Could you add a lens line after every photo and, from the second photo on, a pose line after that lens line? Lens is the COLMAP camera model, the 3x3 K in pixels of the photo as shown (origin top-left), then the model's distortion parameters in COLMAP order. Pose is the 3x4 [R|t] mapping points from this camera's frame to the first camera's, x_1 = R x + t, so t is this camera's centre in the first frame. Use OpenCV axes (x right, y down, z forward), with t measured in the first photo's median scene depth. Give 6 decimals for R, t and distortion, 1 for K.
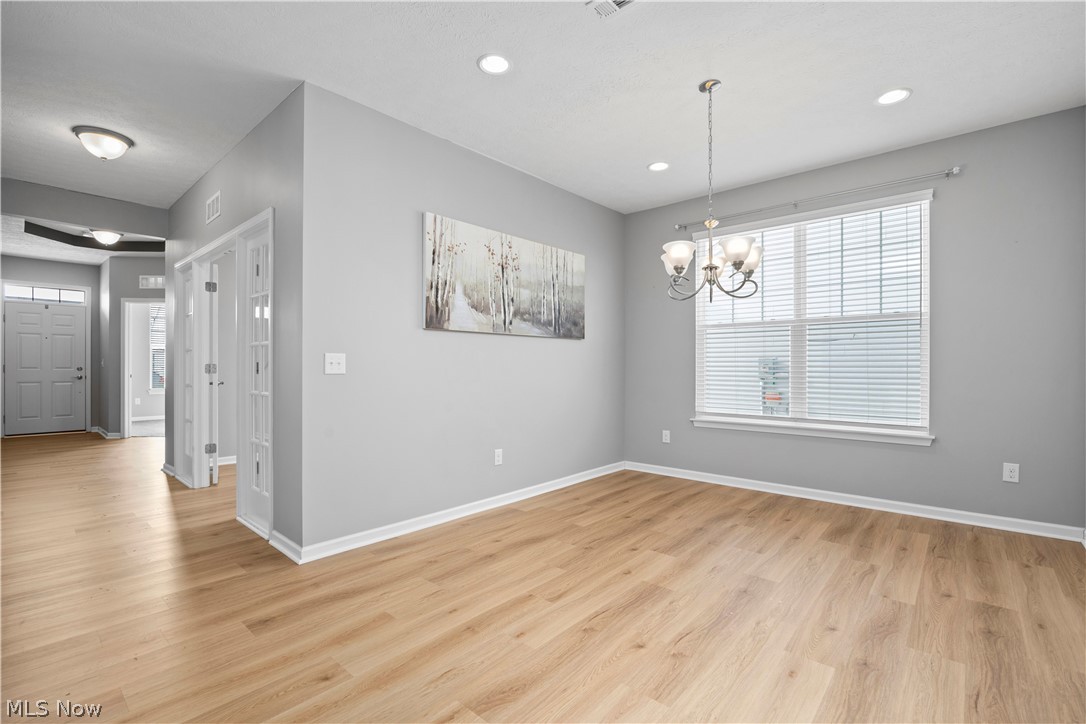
lens RADIAL K [[490.2, 0, 542.2], [0, 490.2, 368.1], [0, 0, 1]] dist [-0.012493, -0.000353]
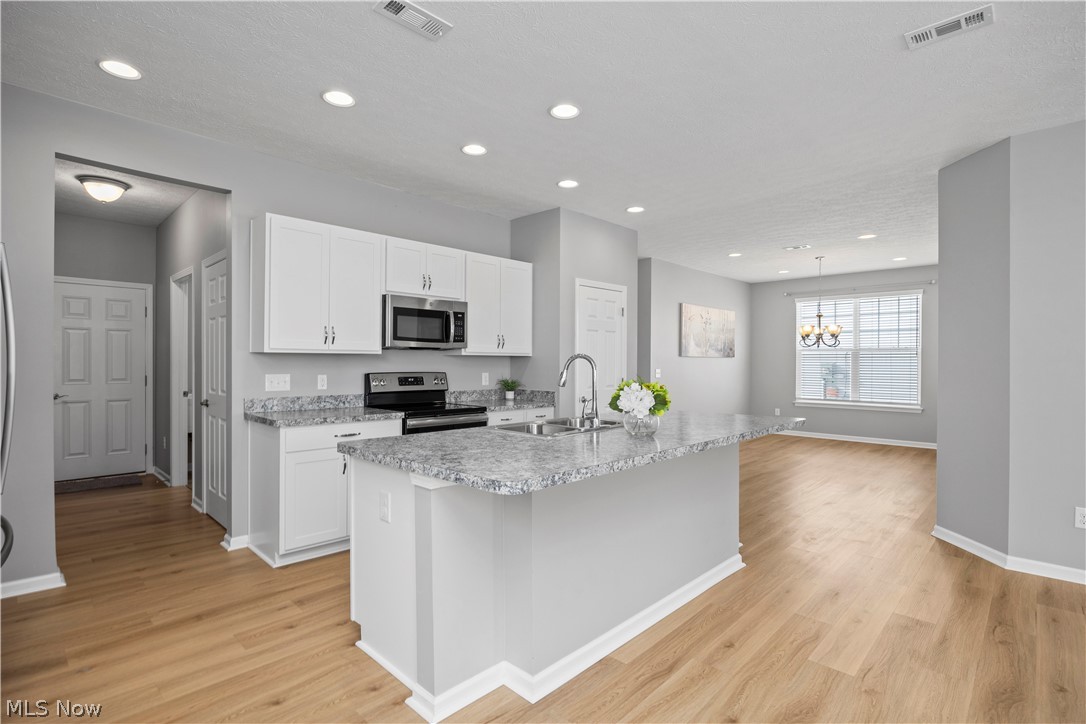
lens RADIAL K [[520.7, 0, 538.1], [0, 520.7, 364.2], [0, 0, 1]] dist [-0.017700, -0.002286]
pose [[0.998811, 0.004566, -0.048537, -0.760361], [-0.004355, 0.999981, 0.004448, -0.054071], [0.048556, -0.004231, 0.998811, -1.334308]]
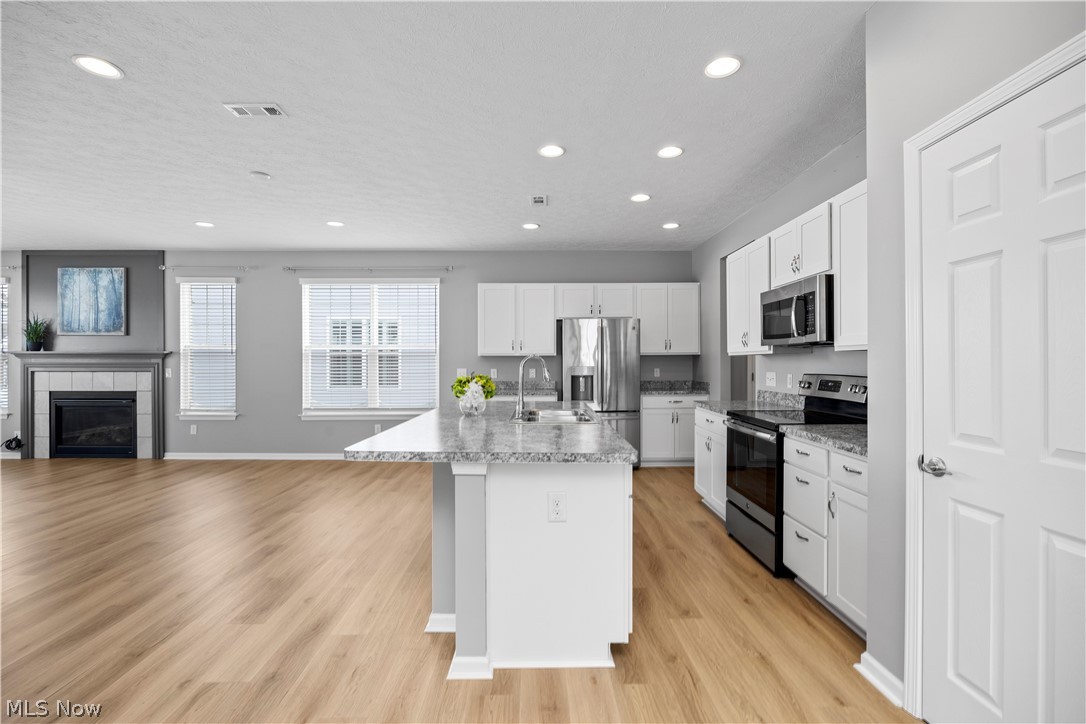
lens RADIAL K [[490.2, 0, 546.1], [0, 490.2, 365.1], [0, 0, 1]] dist [-0.012493, -0.000353]
pose [[-0.734424, 0.002284, -0.678688, -0.071845], [-0.000421, 0.999993, 0.003820, -0.049288], [0.678691, 0.003091, -0.734417, 0.273626]]
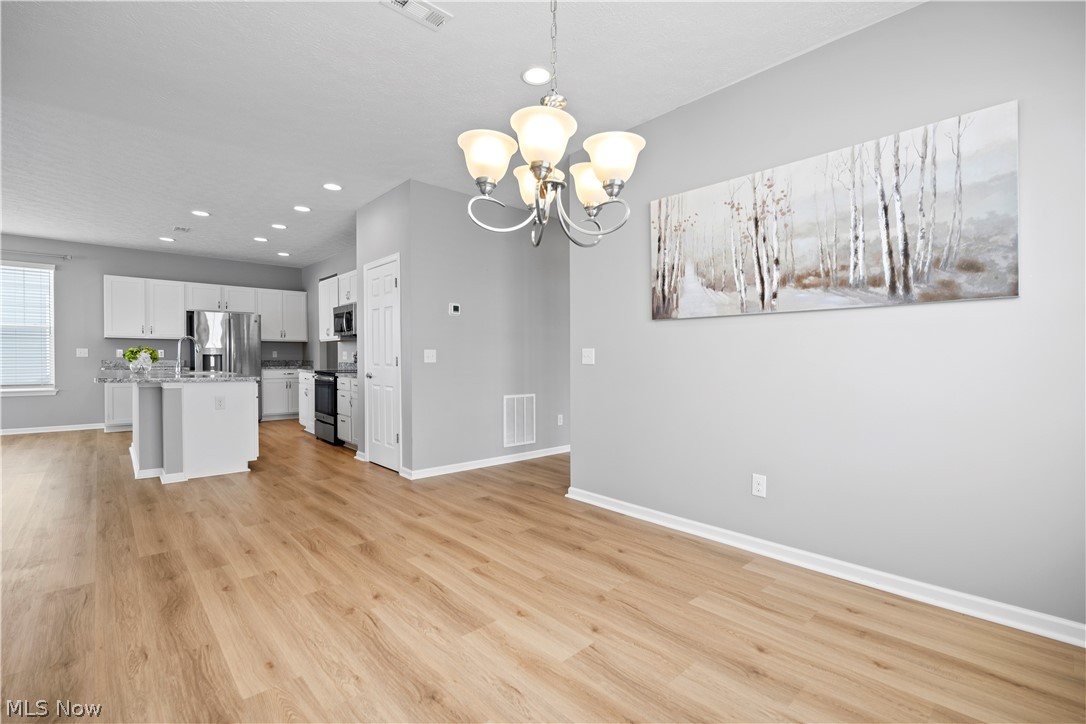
lens RADIAL K [[490.2, 0, 540.4], [0, 490.2, 369.4], [0, 0, 1]] dist [-0.012493, -0.000353]
pose [[-0.113917, 0.022005, -0.993247, 0.760987], [-0.008720, 0.999694, 0.023148, -0.003410], [0.993452, 0.011298, -0.113691, 0.883476]]
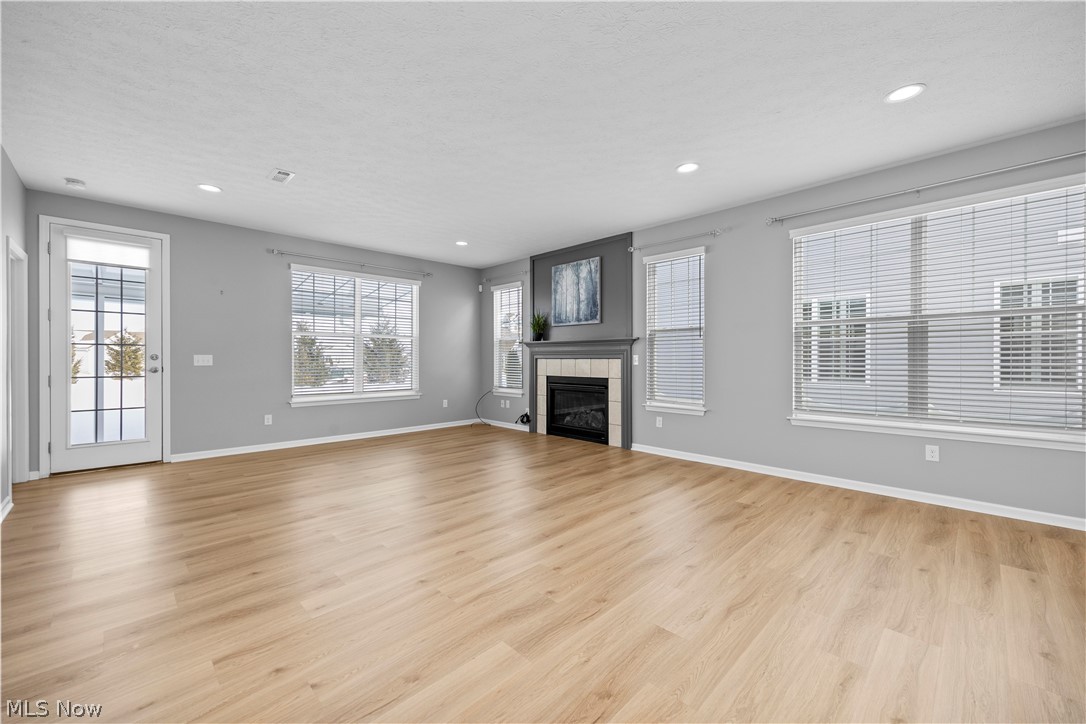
lens RADIAL K [[435.8, 0, 540.5], [0, 435.8, 358.4], [0, 0, 1]] dist [0.008388, -0.001957]
pose [[-0.997373, -0.000603, 0.072438, -0.043080], [-0.000769, 0.999997, -0.002259, -0.013153], [-0.072436, -0.002308, -0.997370, -0.470410]]
